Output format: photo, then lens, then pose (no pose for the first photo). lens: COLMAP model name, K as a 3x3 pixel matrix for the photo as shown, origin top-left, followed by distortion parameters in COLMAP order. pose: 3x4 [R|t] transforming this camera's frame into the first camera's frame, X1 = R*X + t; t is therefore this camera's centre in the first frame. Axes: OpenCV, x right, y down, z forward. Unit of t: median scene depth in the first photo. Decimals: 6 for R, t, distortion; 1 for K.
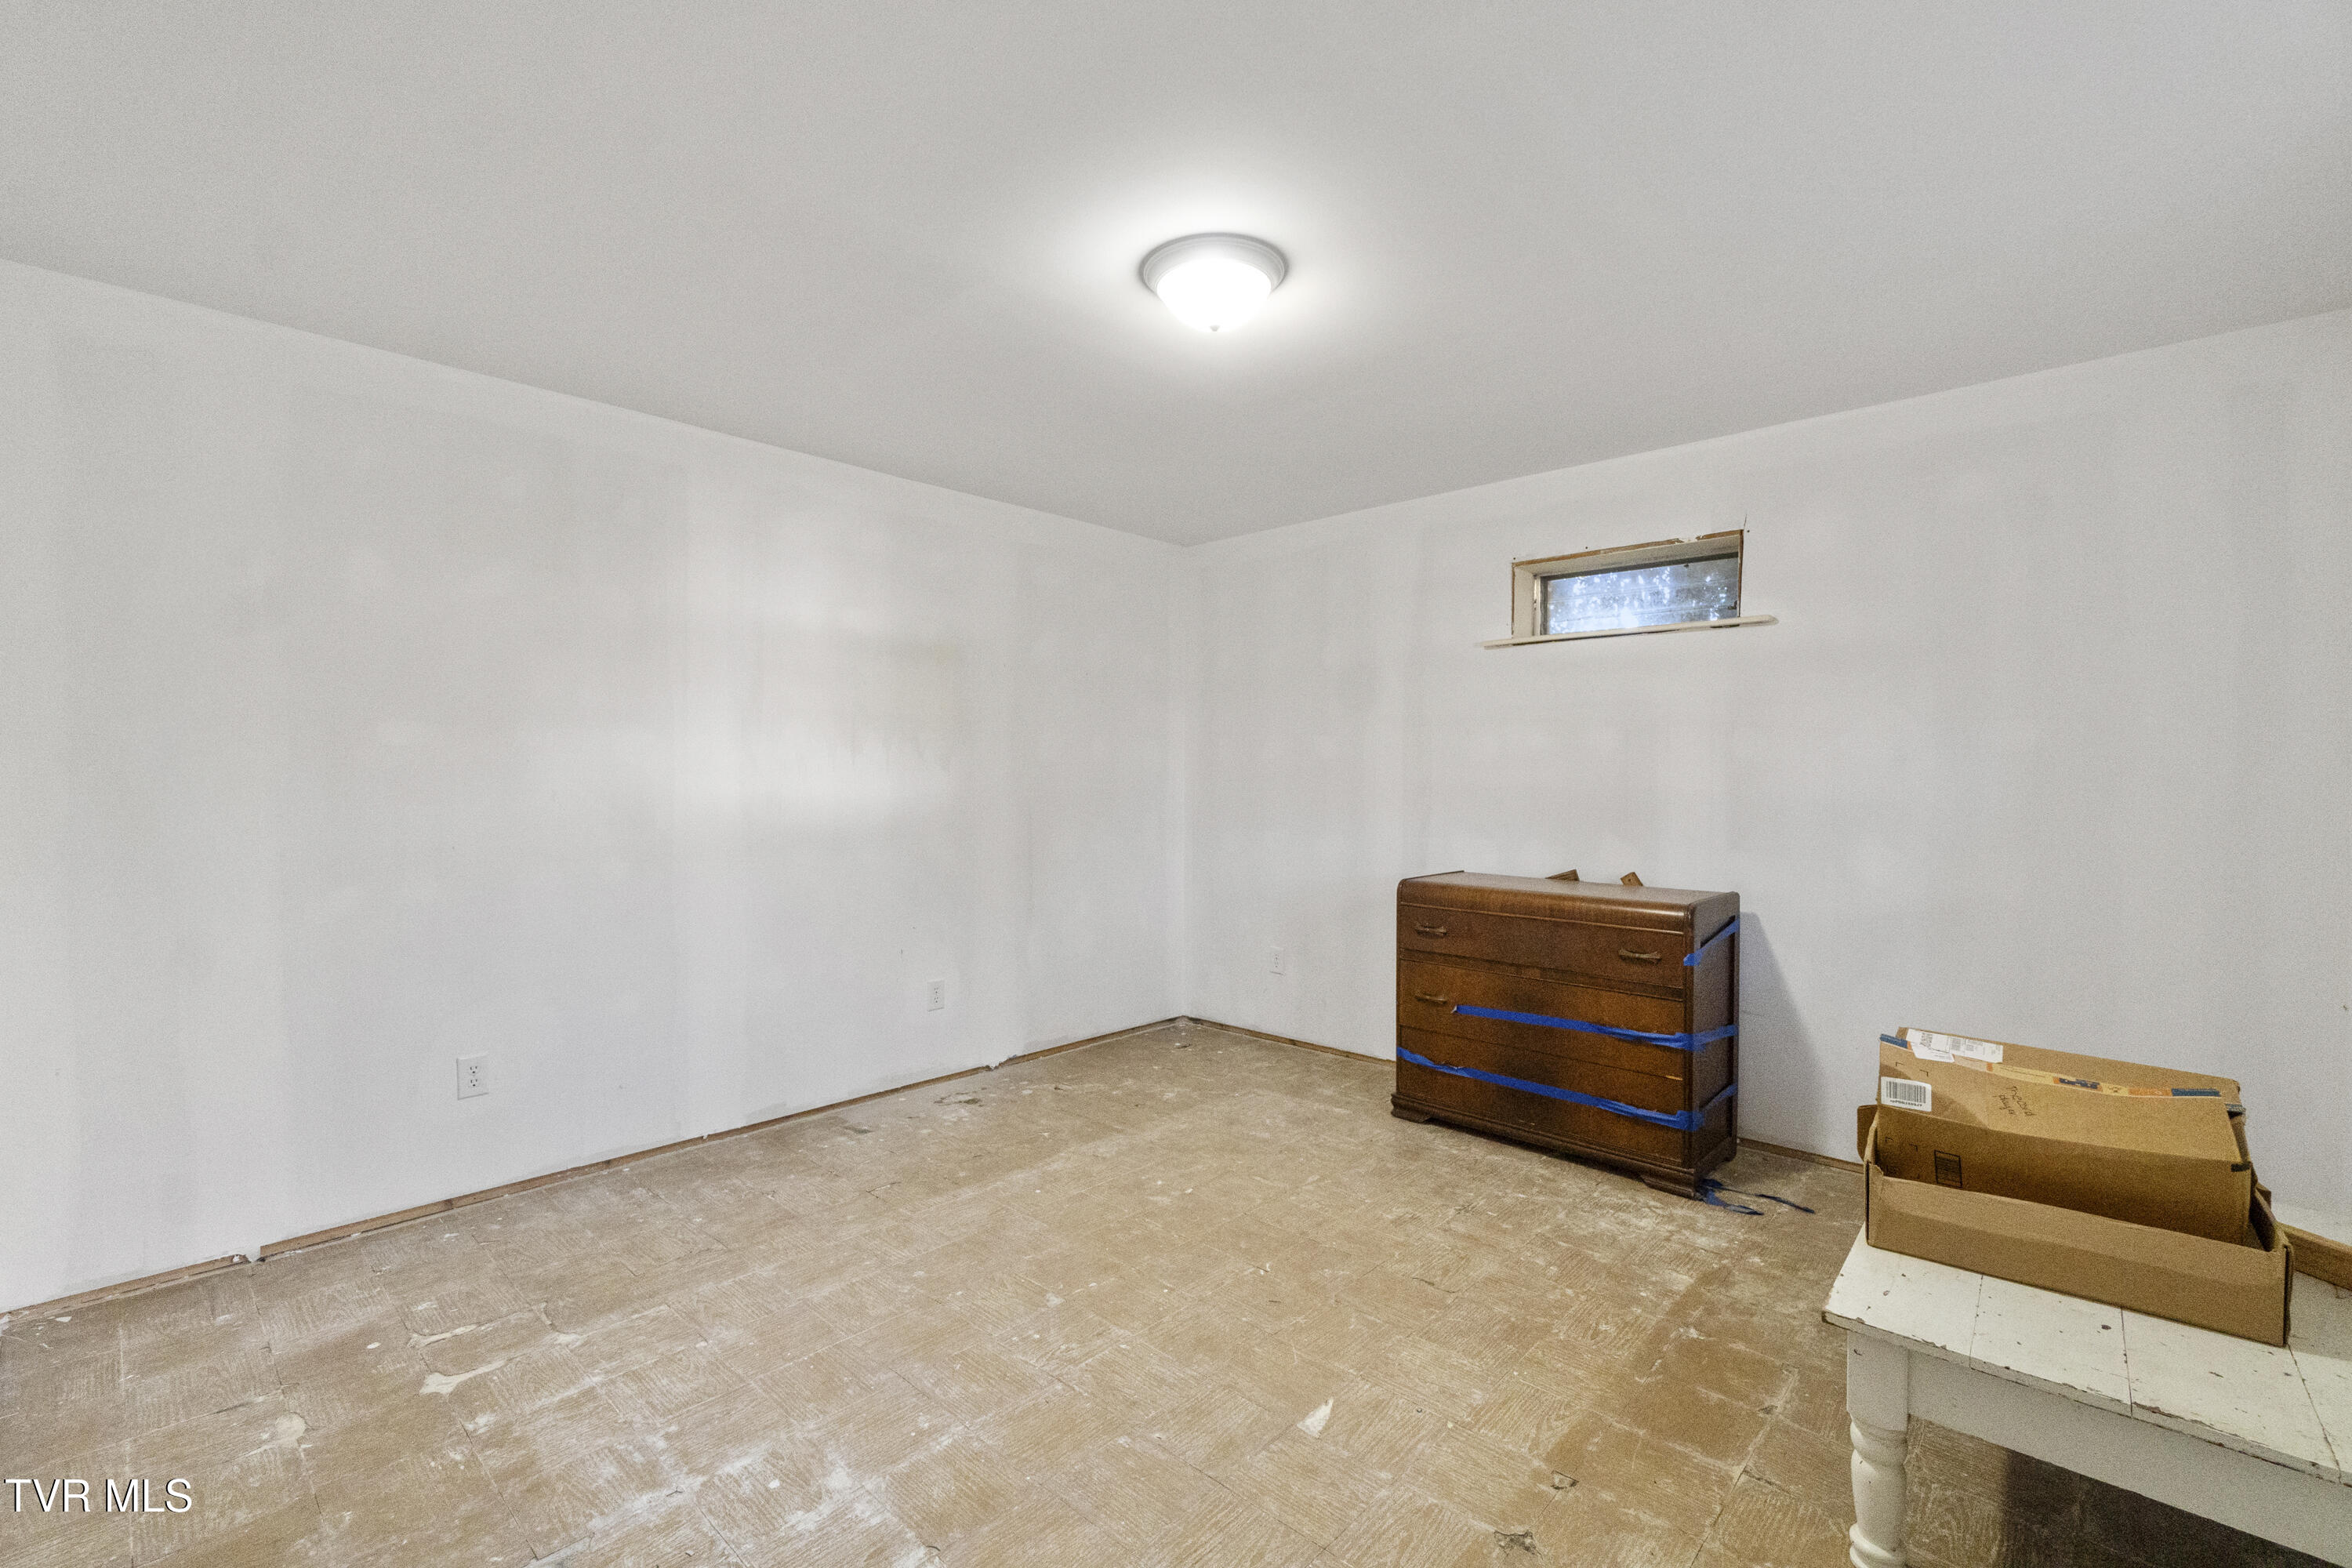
lens RADIAL K [[1022.7, 0, 1175.9], [0, 1022.7, 777.7], [0, 0, 1]] dist [-0.001296, -0.000497]
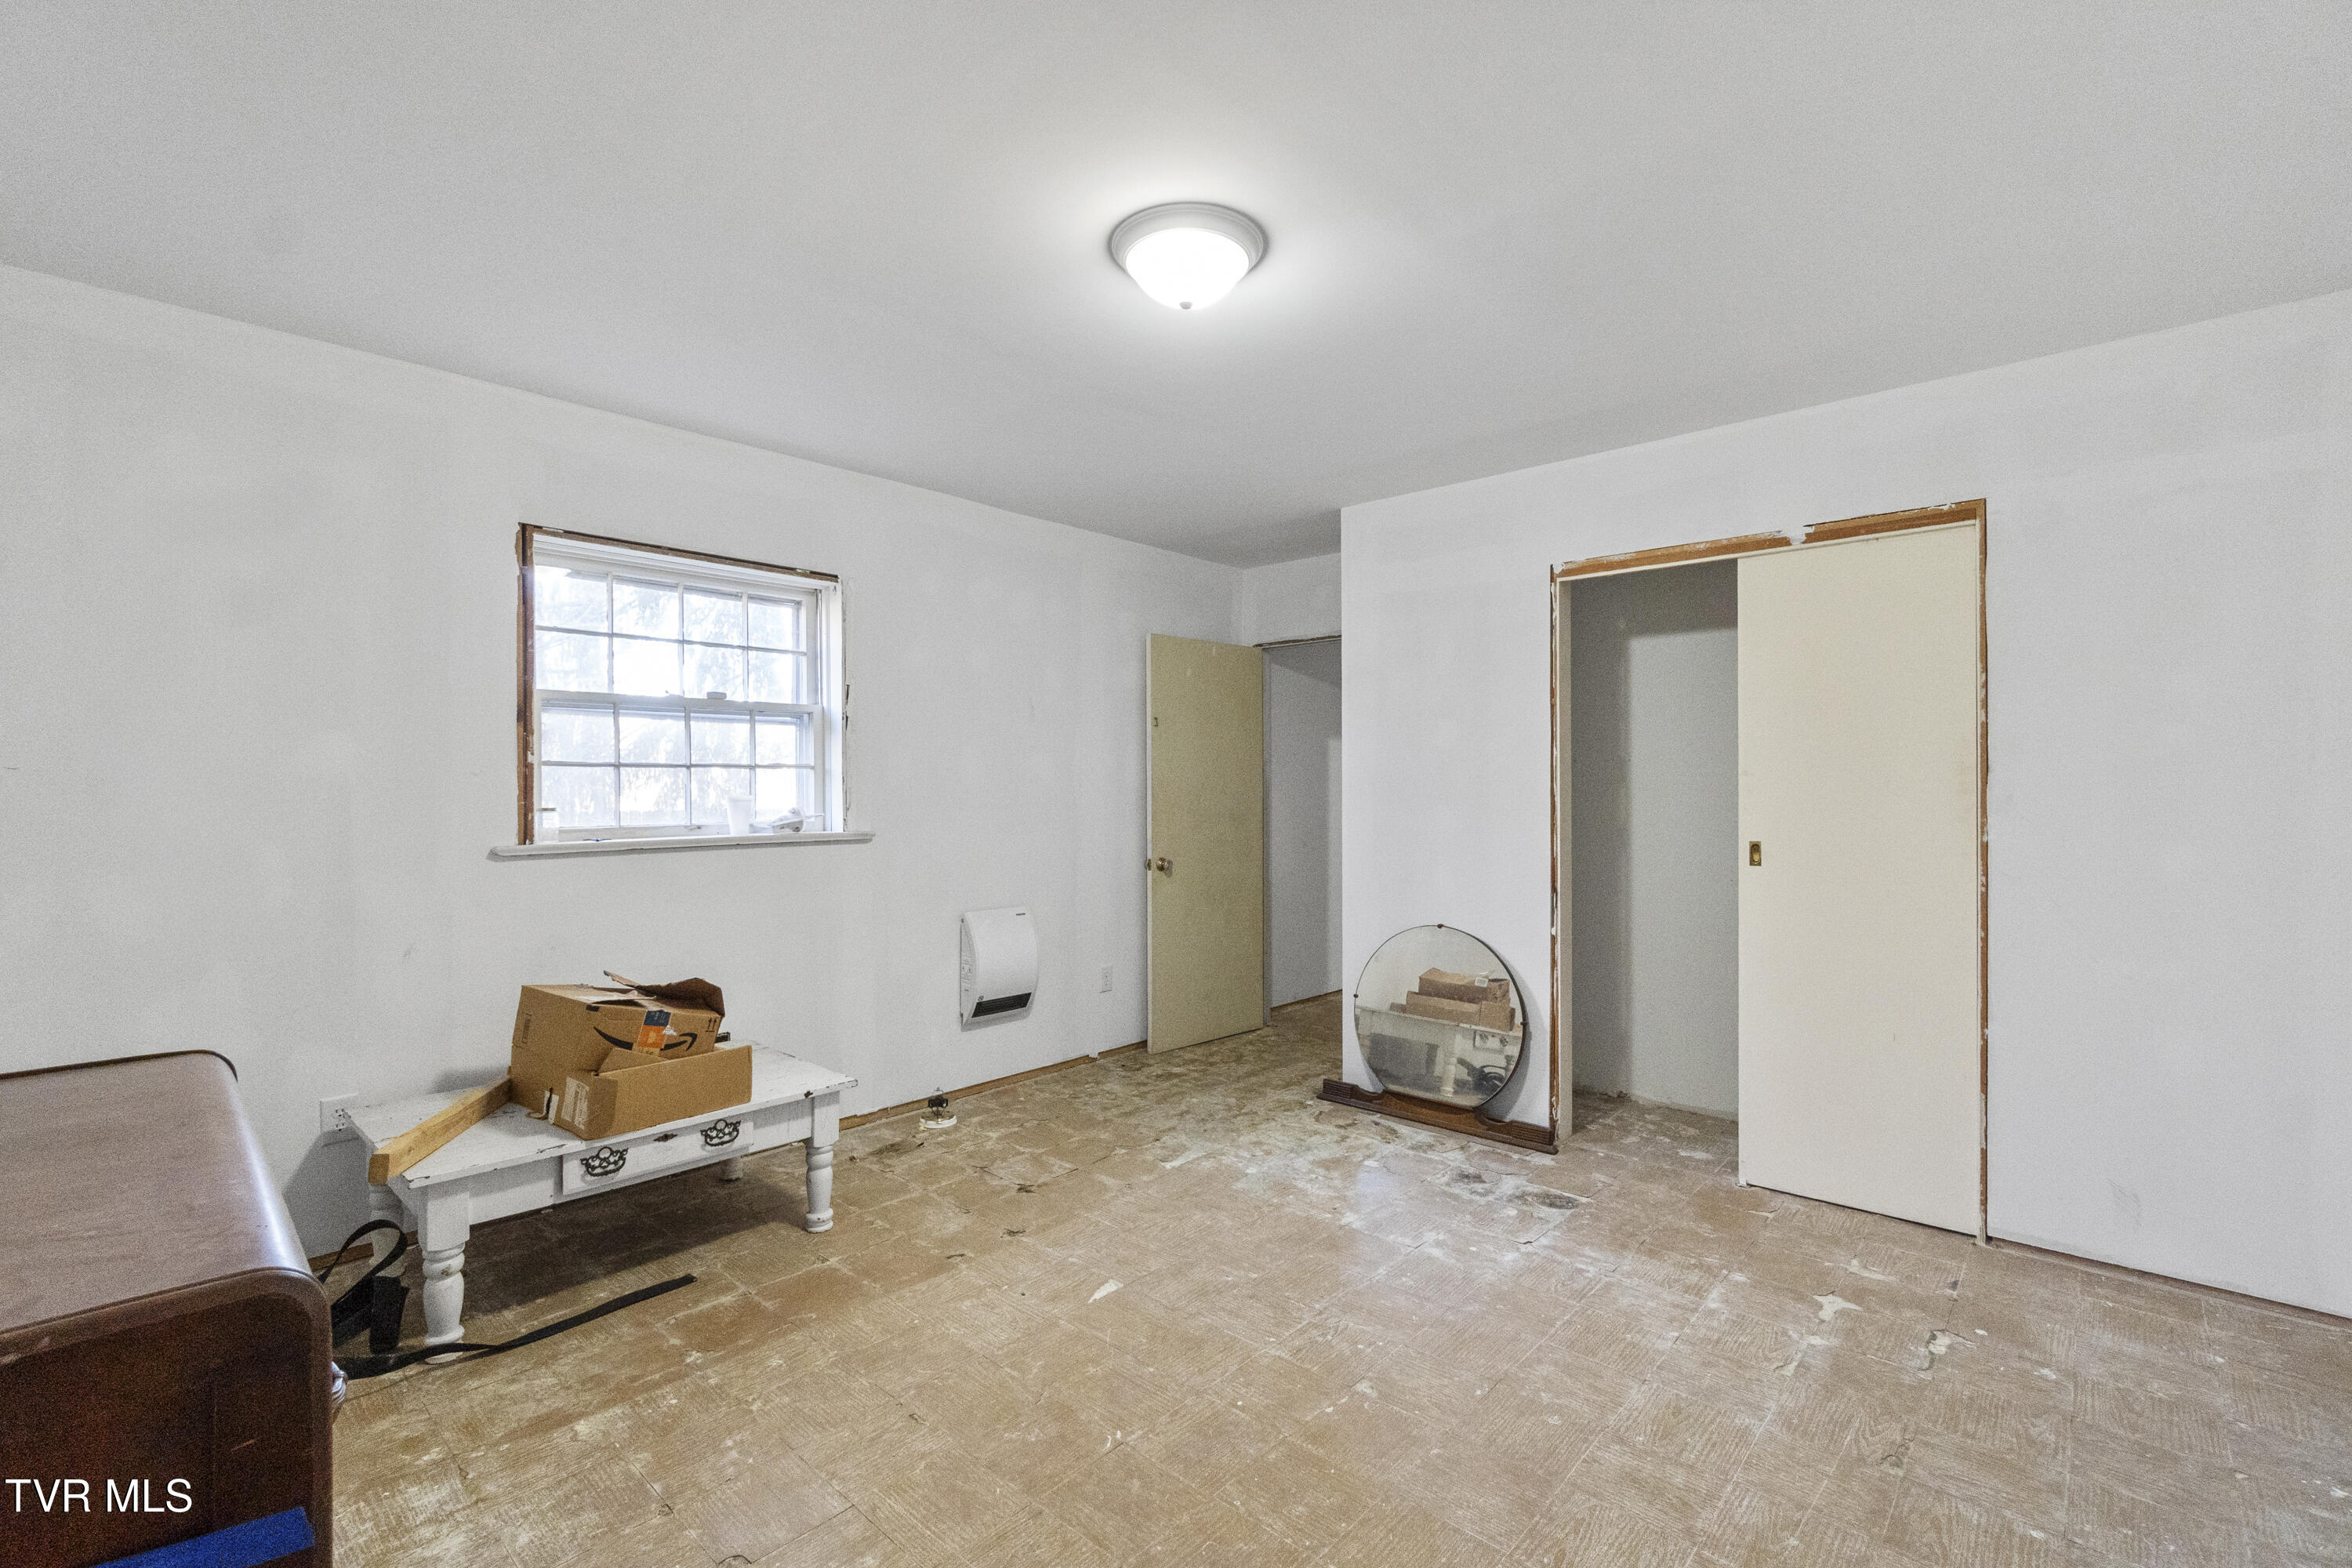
lens RADIAL K [[1022.7, 0, 1165.3], [0, 1022.7, 797.7], [0, 0, 1]] dist [-0.001296, -0.000497]
pose [[-0.999978, -0.005124, 0.004320, 0.055162], [-0.005060, 0.999881, 0.014597, -0.008389], [-0.004394, 0.014575, -0.999884, 2.020861]]
